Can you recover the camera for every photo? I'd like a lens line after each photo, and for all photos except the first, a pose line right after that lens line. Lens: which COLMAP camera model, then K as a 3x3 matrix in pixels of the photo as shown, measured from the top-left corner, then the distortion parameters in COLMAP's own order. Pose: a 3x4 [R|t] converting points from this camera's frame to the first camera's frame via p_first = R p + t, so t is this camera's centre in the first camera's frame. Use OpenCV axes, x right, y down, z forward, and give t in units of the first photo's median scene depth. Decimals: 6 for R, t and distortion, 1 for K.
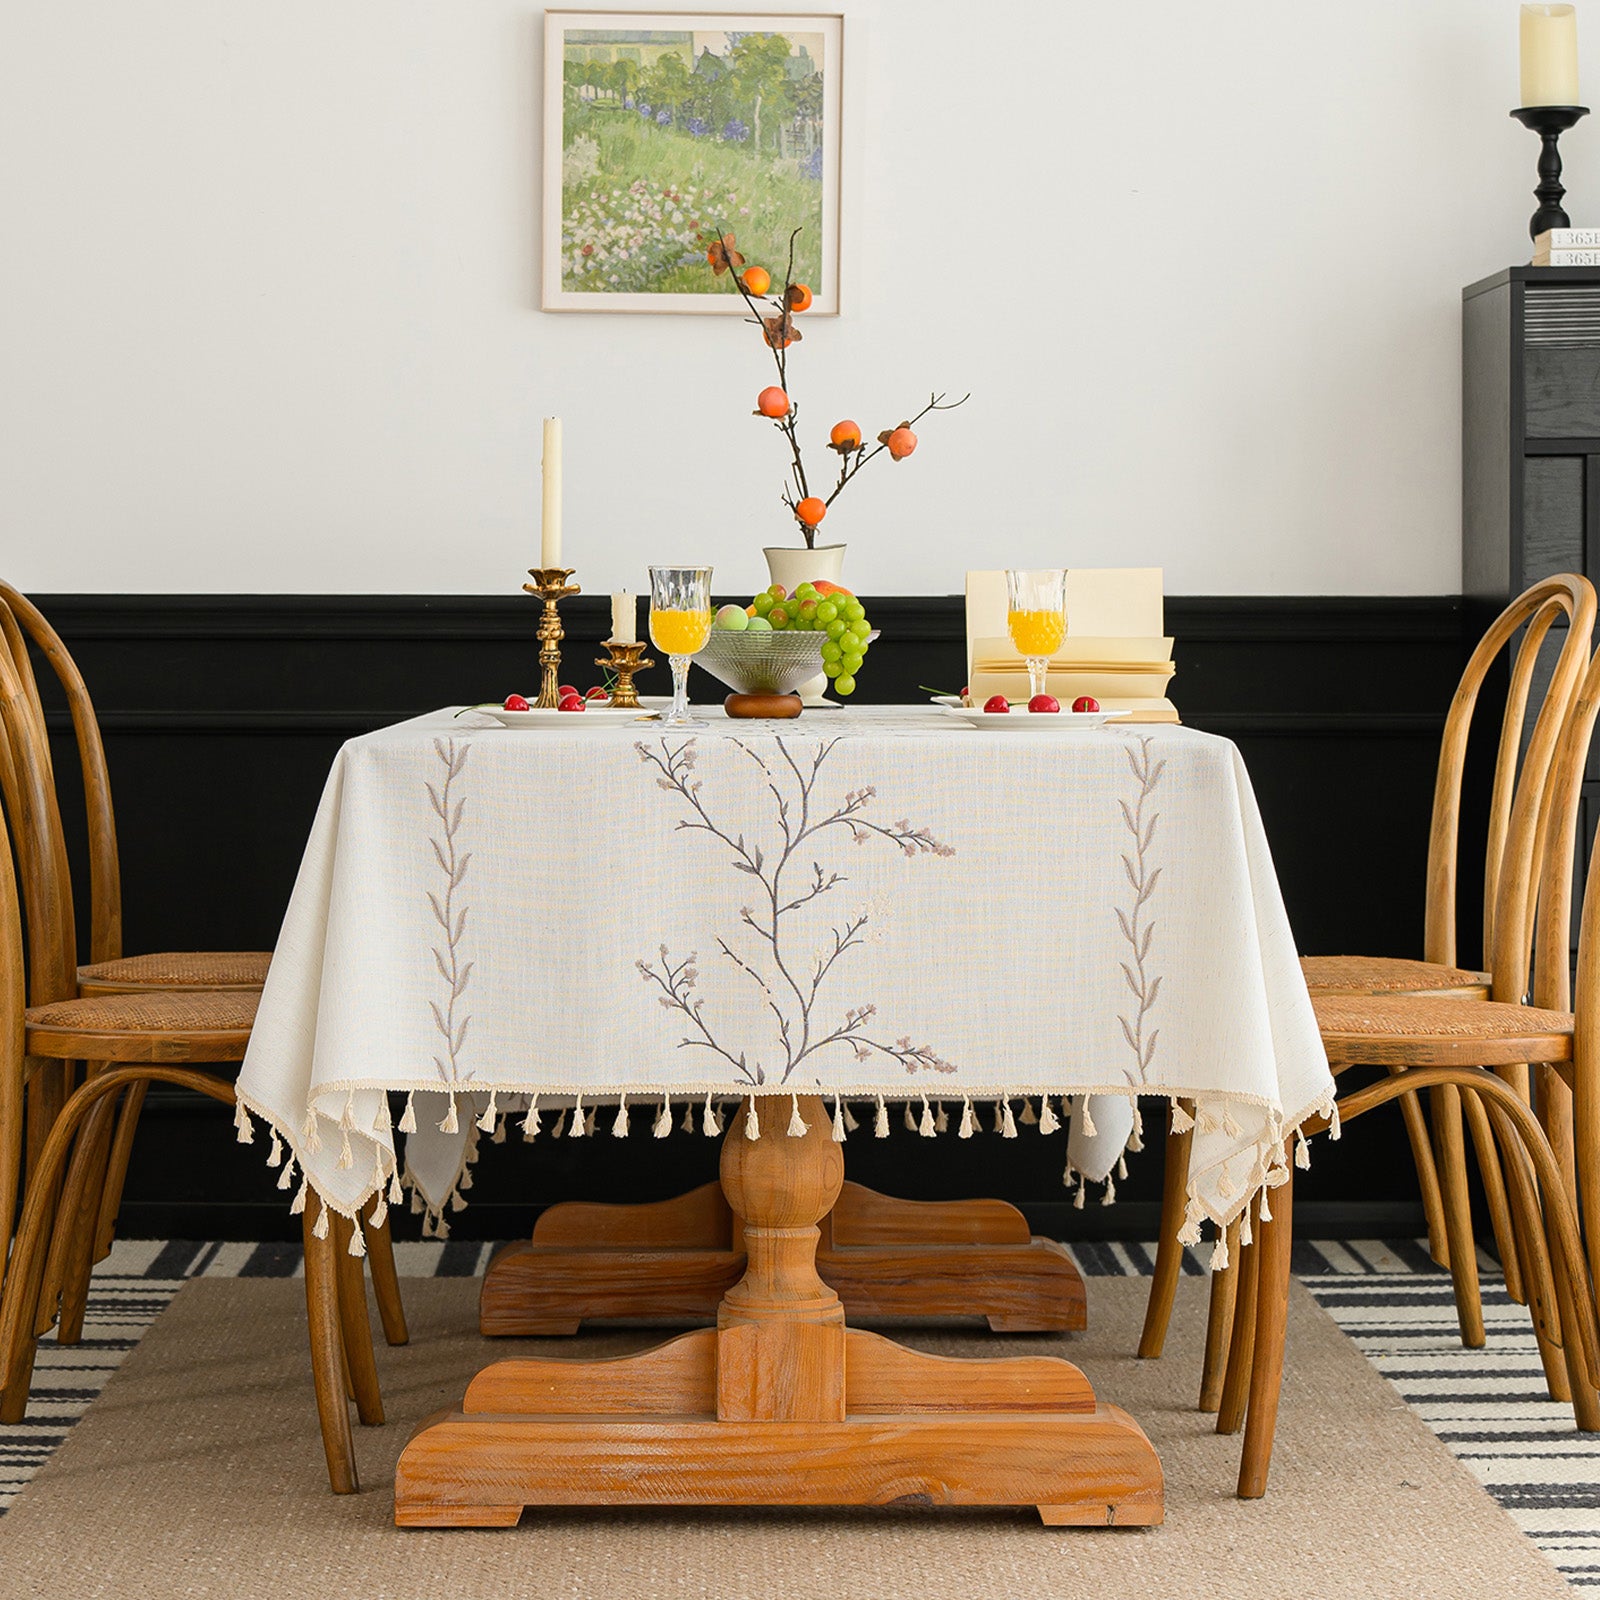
lens RADIAL K [[4253.2, 0, 788.8], [0, 4253.2, 837.7], [0, 0, 1]] dist [-0.005322, 0.000000]
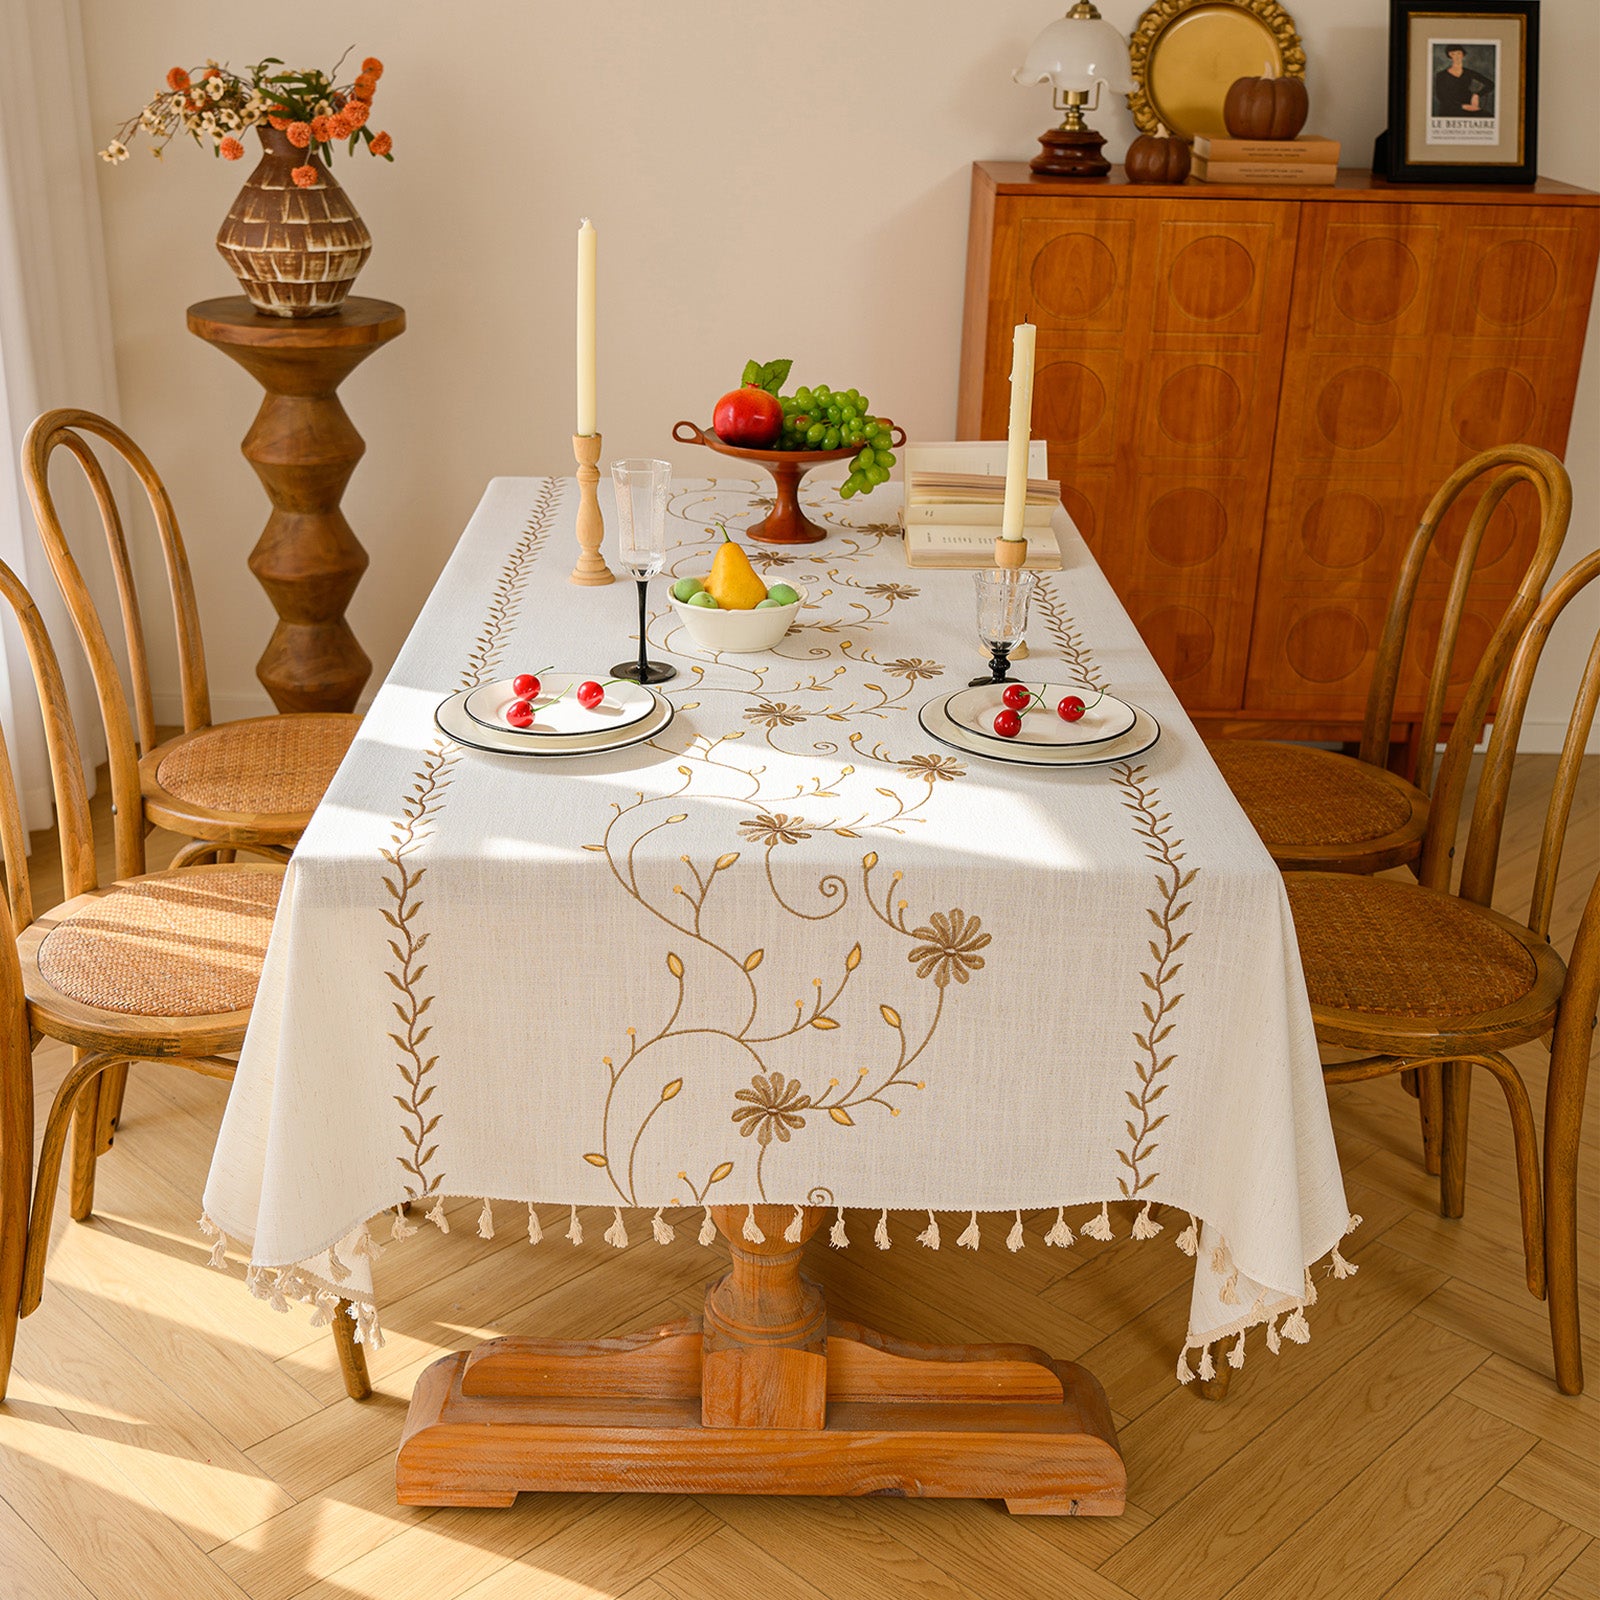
lens RADIAL K [[2050.5, 0, 738.6], [0, 2050.5, 799.5], [0, 0, 1]] dist [0.006213, 0.000000]
pose [[0.999776, 0.018475, -0.010303, -0.005569], [-0.014232, 0.947798, 0.318553, -0.168318], [0.015650, -0.318336, 0.947849, 0.571000]]
